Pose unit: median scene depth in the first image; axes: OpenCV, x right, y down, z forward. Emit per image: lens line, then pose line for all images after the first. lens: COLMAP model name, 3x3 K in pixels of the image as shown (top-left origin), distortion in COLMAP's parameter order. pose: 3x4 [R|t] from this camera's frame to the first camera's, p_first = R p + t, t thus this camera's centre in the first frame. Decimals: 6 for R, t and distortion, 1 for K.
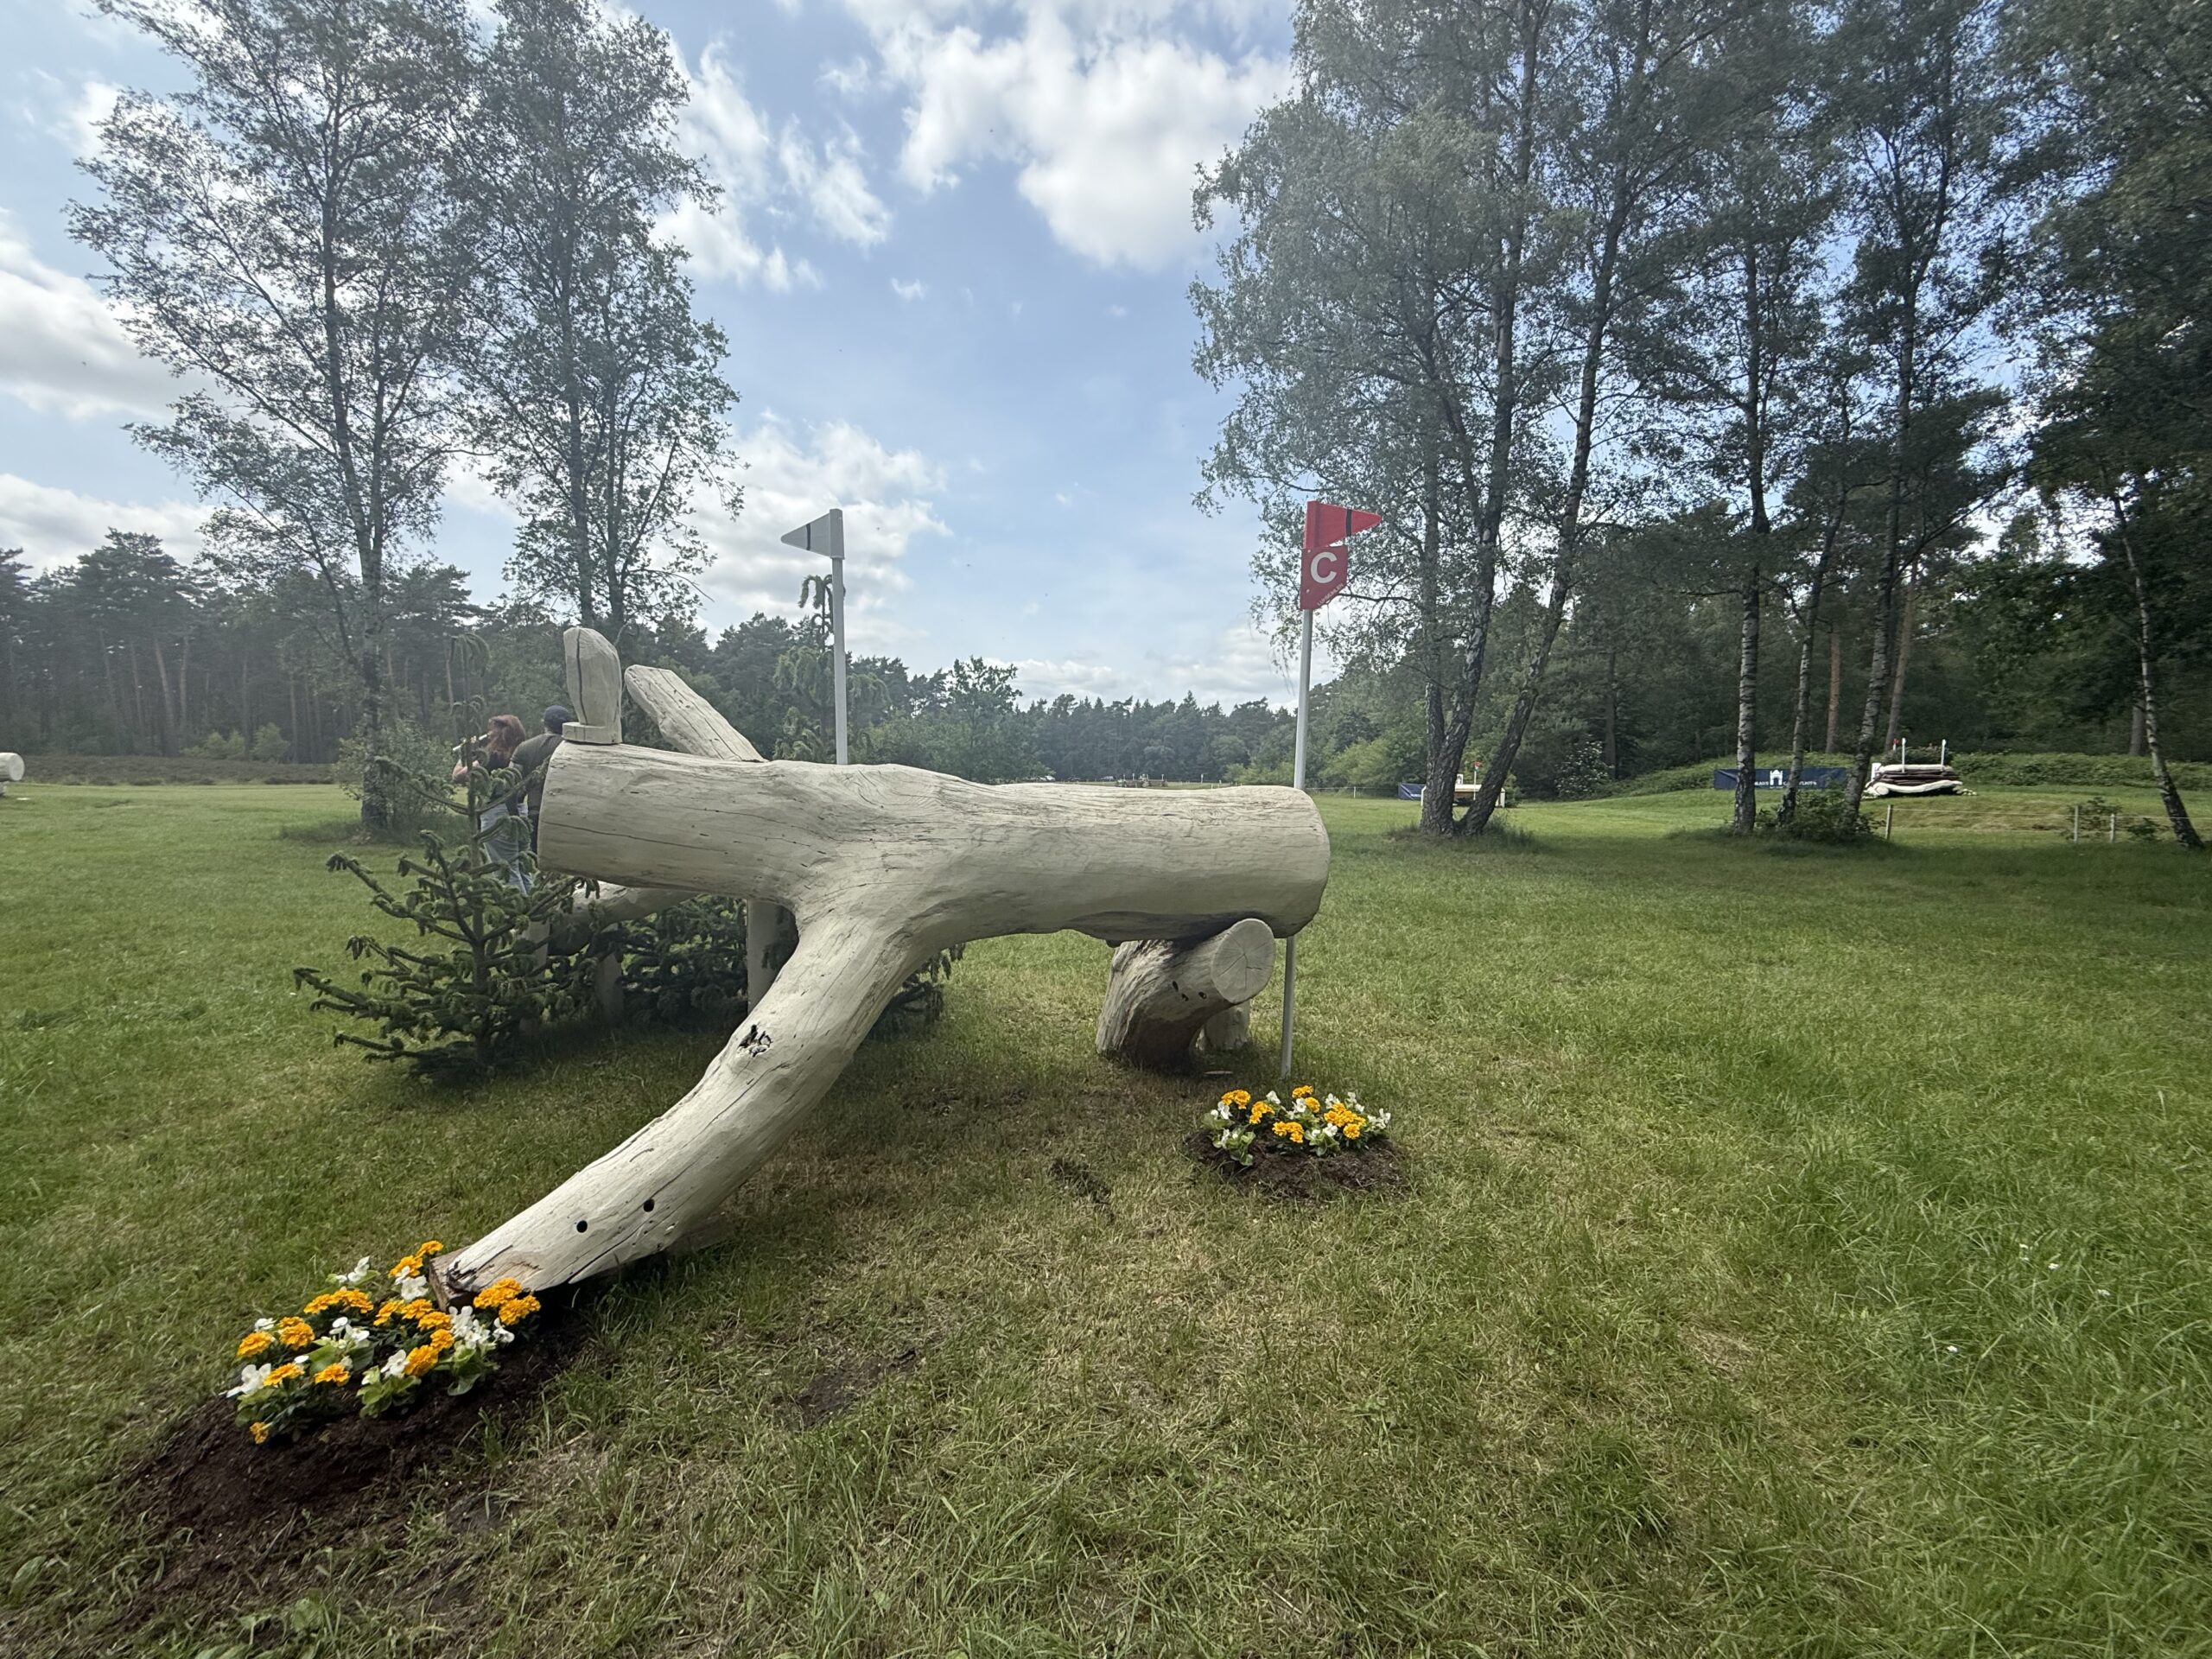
lens RADIAL K [[889.1, 0, 1102.2], [0, 889.1, 823.5], [0, 0, 1]] dist [0.000118, -0.000046]
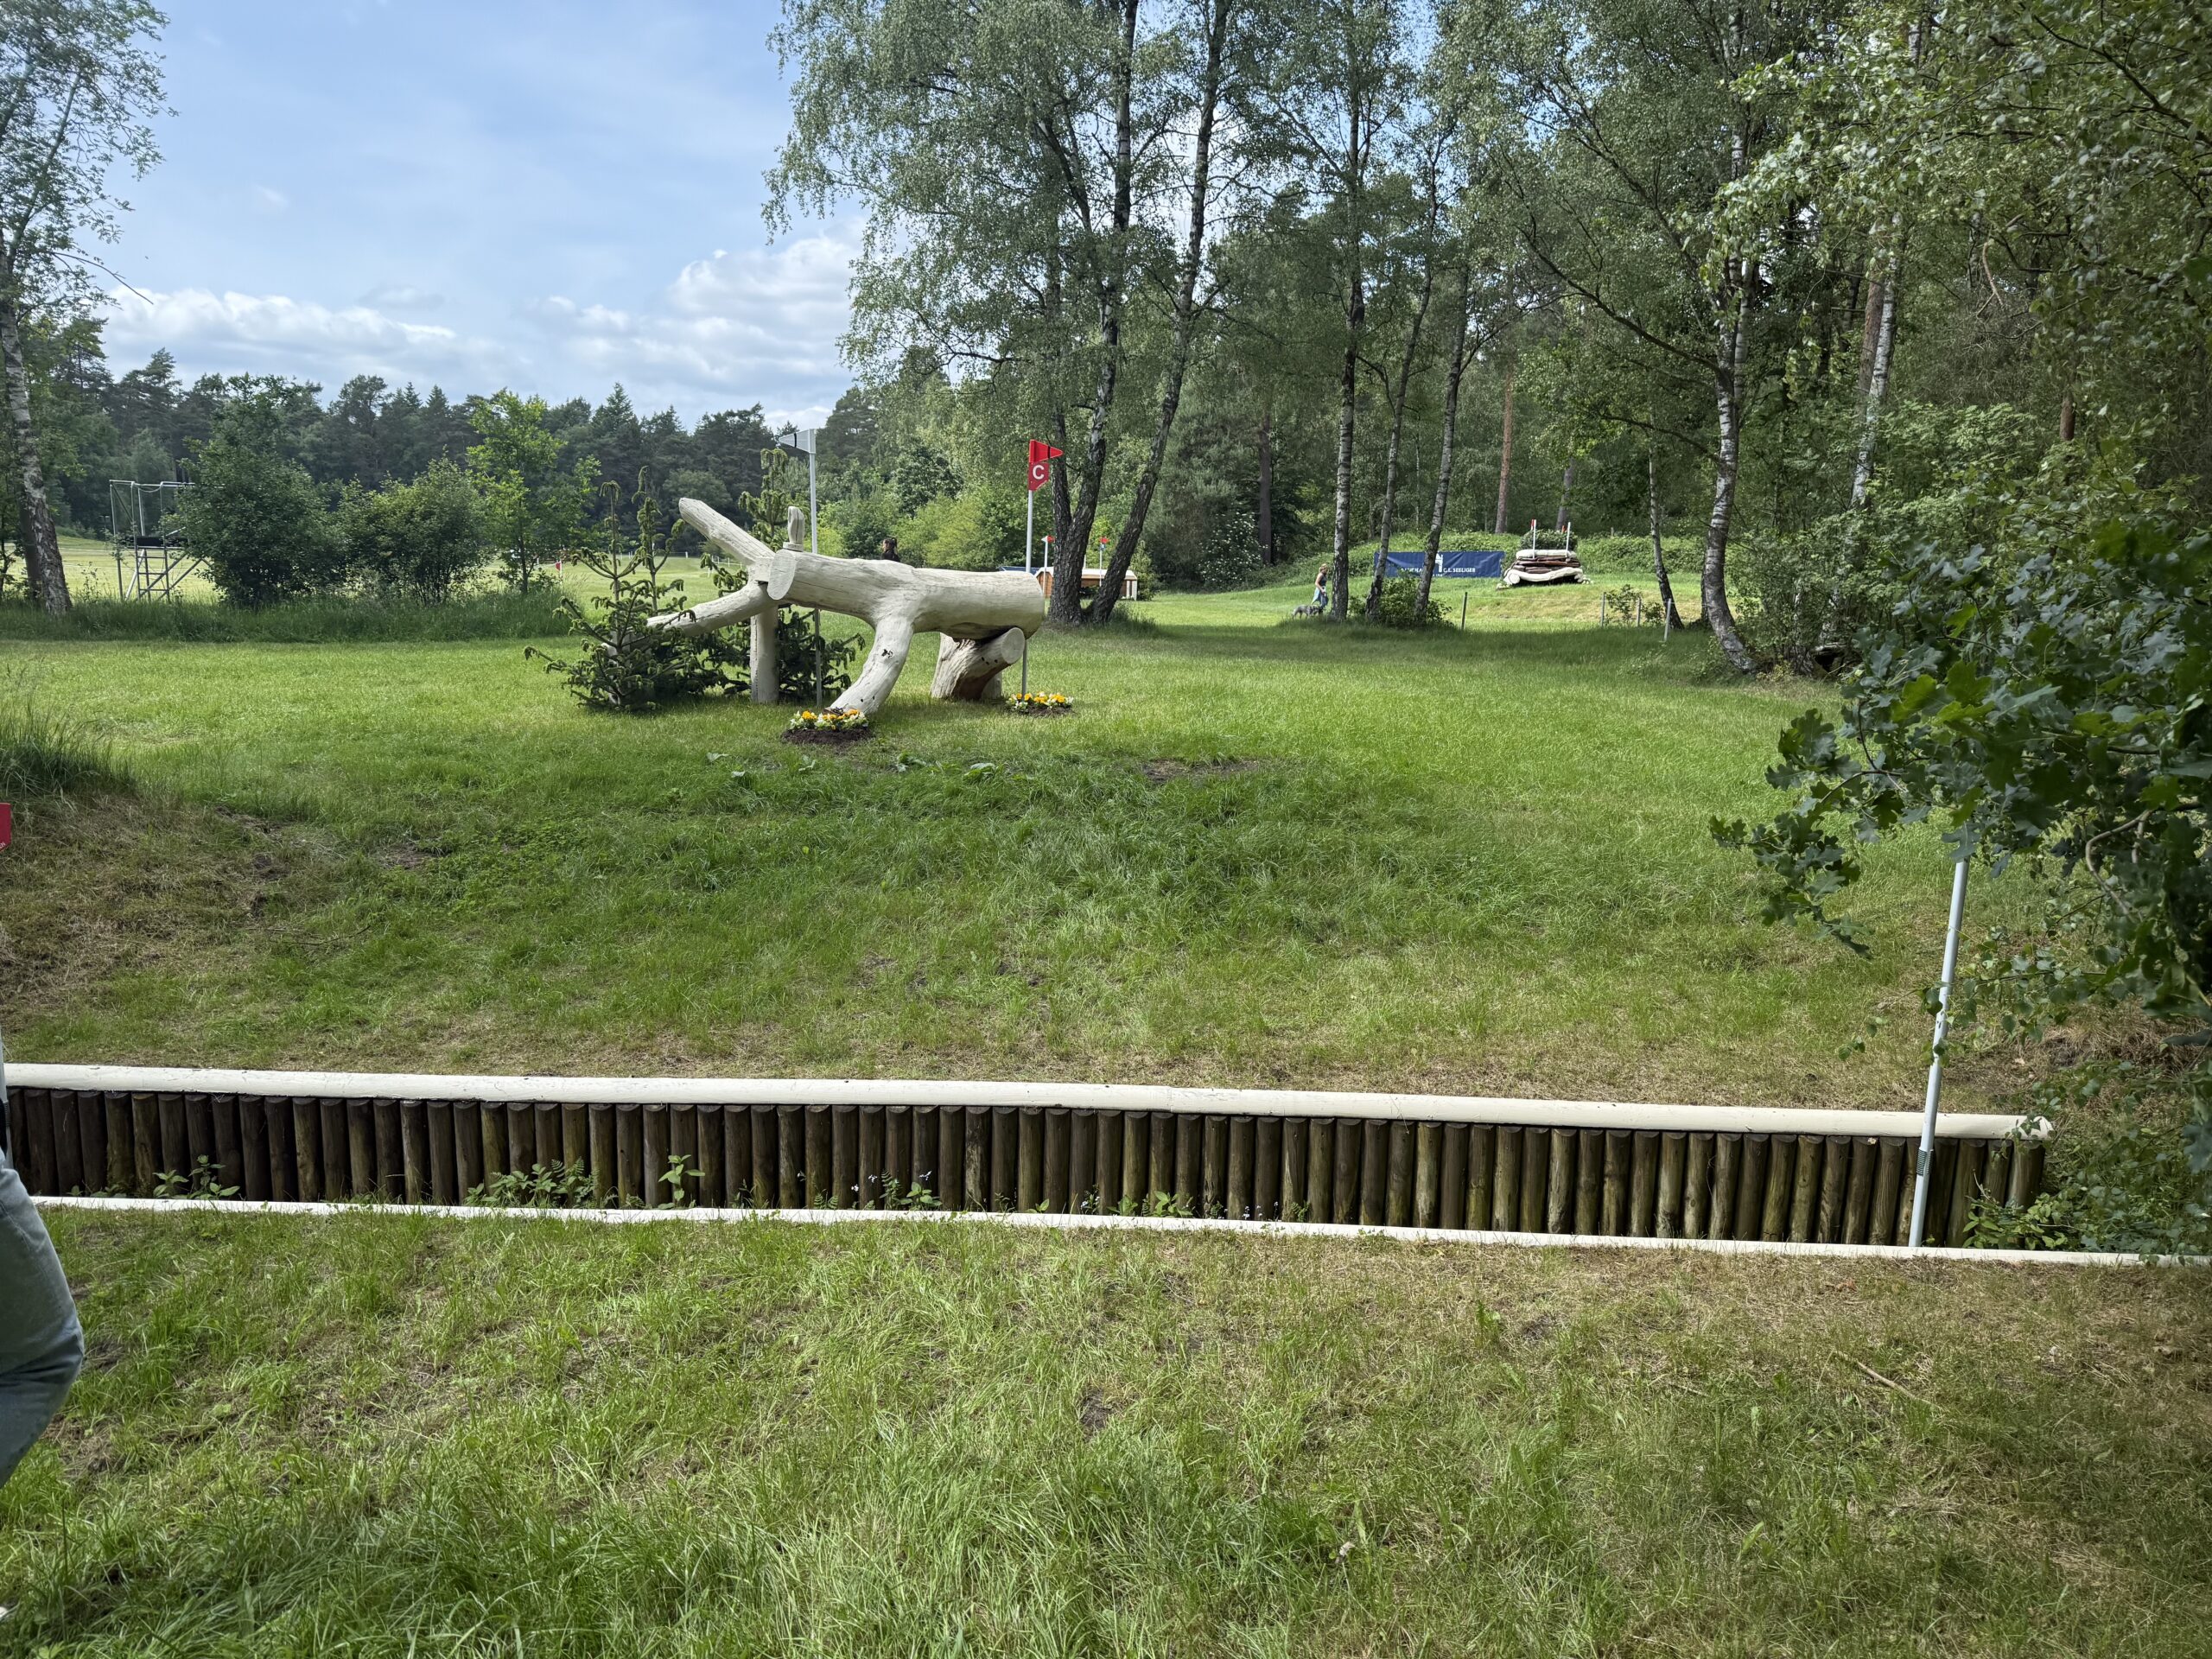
lens RADIAL K [[1538.9, 0, 1136.2], [0, 1538.9, 838.8], [0, 0, 1]] dist [0.137128, -0.185737]
pose [[0.913274, -0.059761, 0.402937, -0.089574], [0.006099, 0.991075, 0.133167, 0.008445], [-0.407299, -0.119160, 0.905488, -0.213521]]
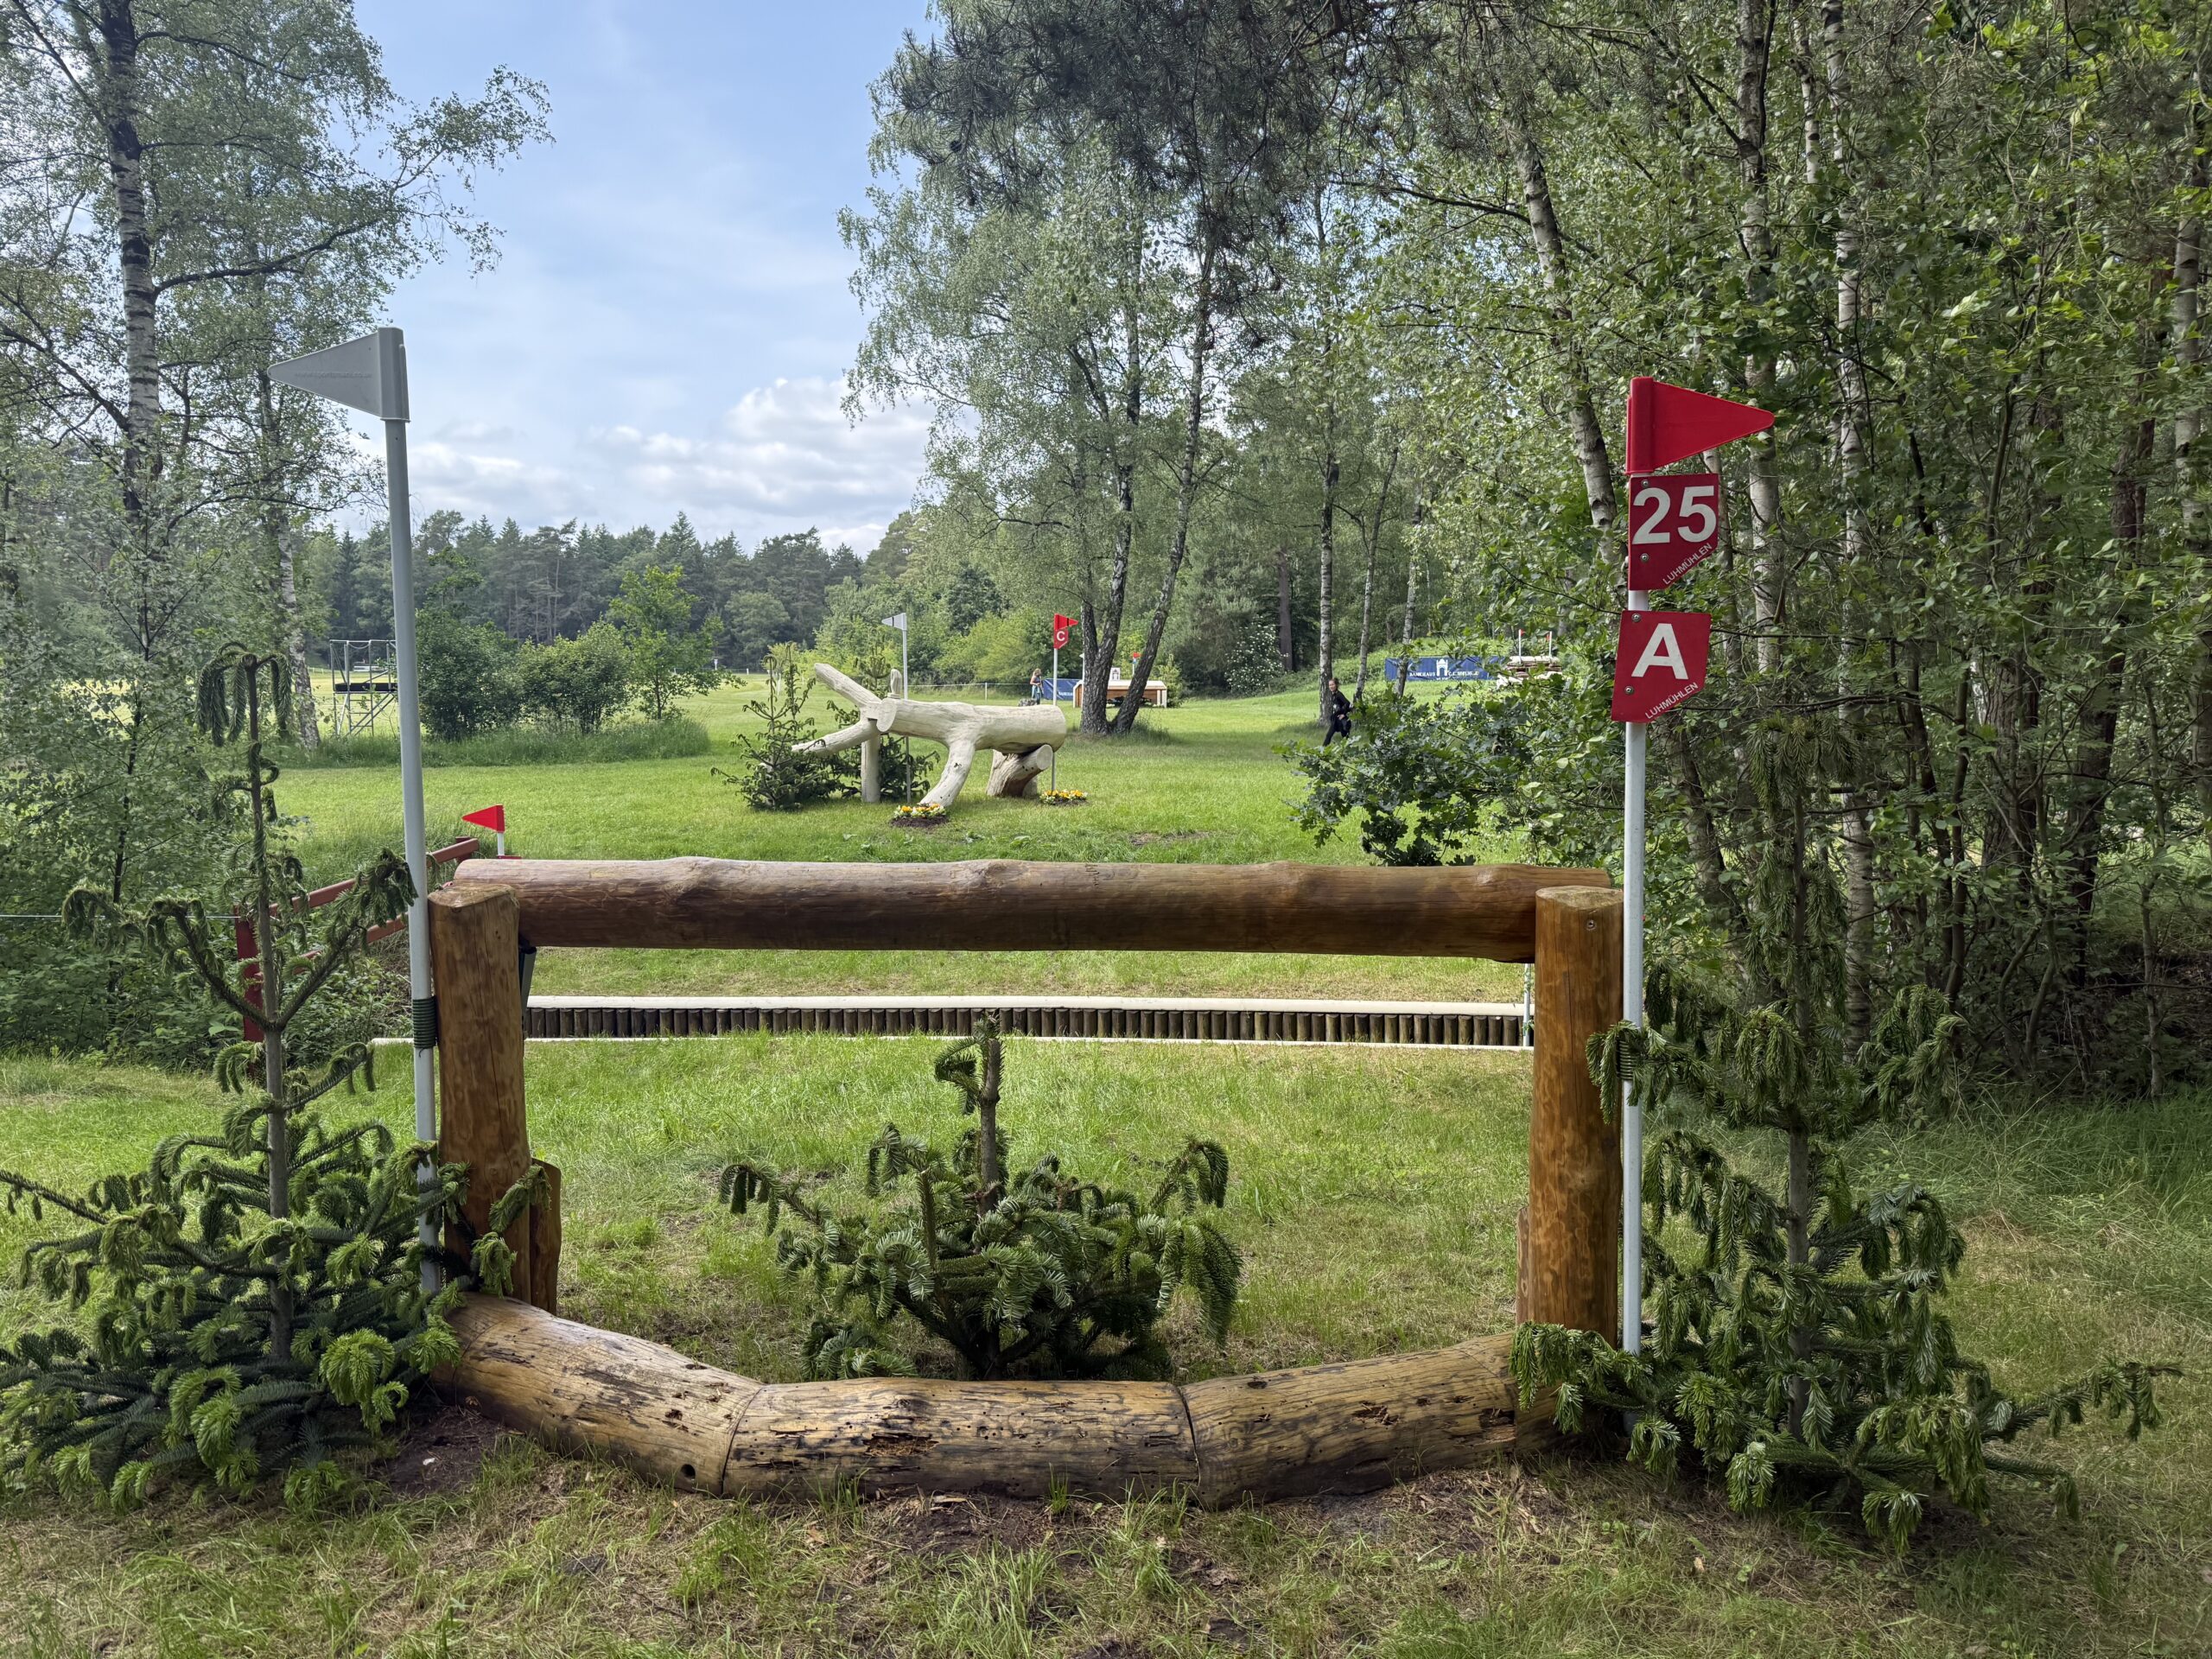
lens RADIAL K [[1538.9, 0, 1136.2], [0, 1538.9, 838.8], [0, 0, 1]] dist [0.137128, -0.185737]
pose [[0.924560, -0.052978, 0.377335, -0.125776], [0.029171, 0.997222, 0.068537, 0.005085], [-0.379917, -0.052359, 0.923537, -0.328859]]
